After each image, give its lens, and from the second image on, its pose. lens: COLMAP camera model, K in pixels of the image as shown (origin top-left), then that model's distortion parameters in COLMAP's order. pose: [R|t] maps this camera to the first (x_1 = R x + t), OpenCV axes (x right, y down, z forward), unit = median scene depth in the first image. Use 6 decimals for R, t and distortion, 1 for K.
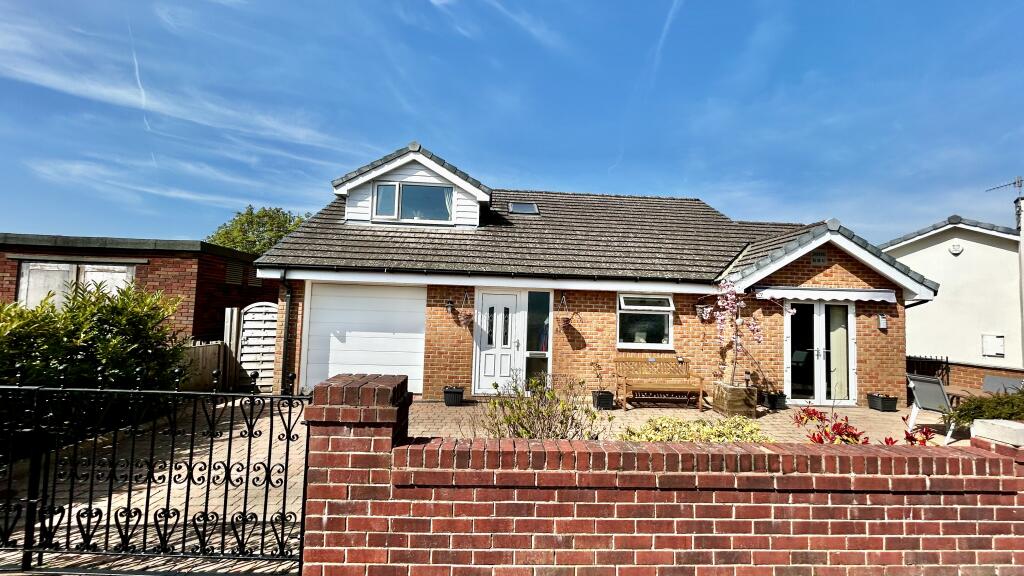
lens RADIAL K [[413.8, 0, 514.4], [0, 413.8, 290.5], [0, 0, 1]] dist [-0.001073, 0.000767]
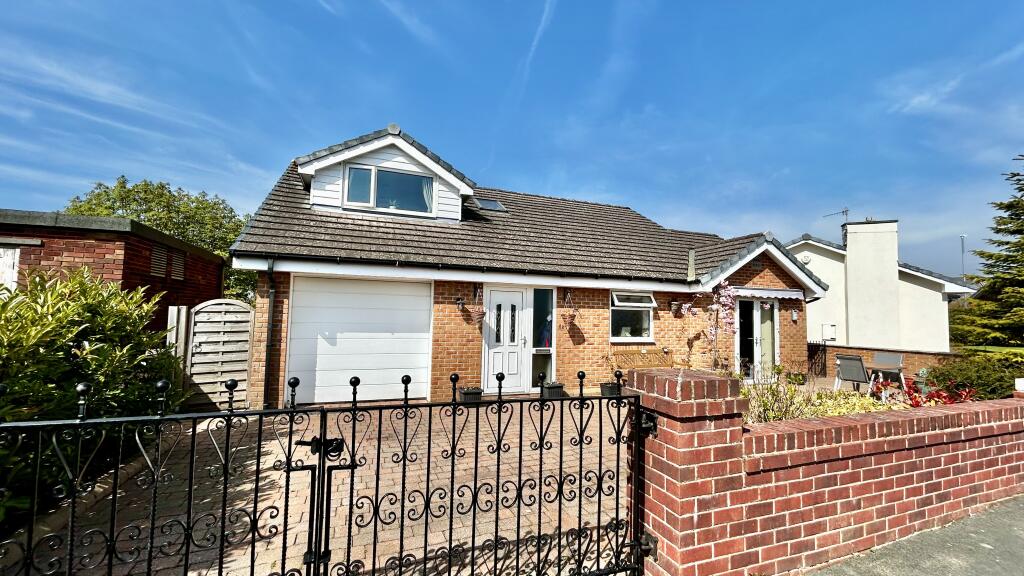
lens RADIAL K [[413.8, 0, 514.4], [0, 413.8, 289.4], [0, 0, 1]] dist [-0.001073, 0.000767]
pose [[0.951754, 0.008008, 0.306756, -0.317950], [-0.007960, 0.999967, -0.001410, 0.006255], [-0.306758, -0.001100, 0.951787, 0.056272]]
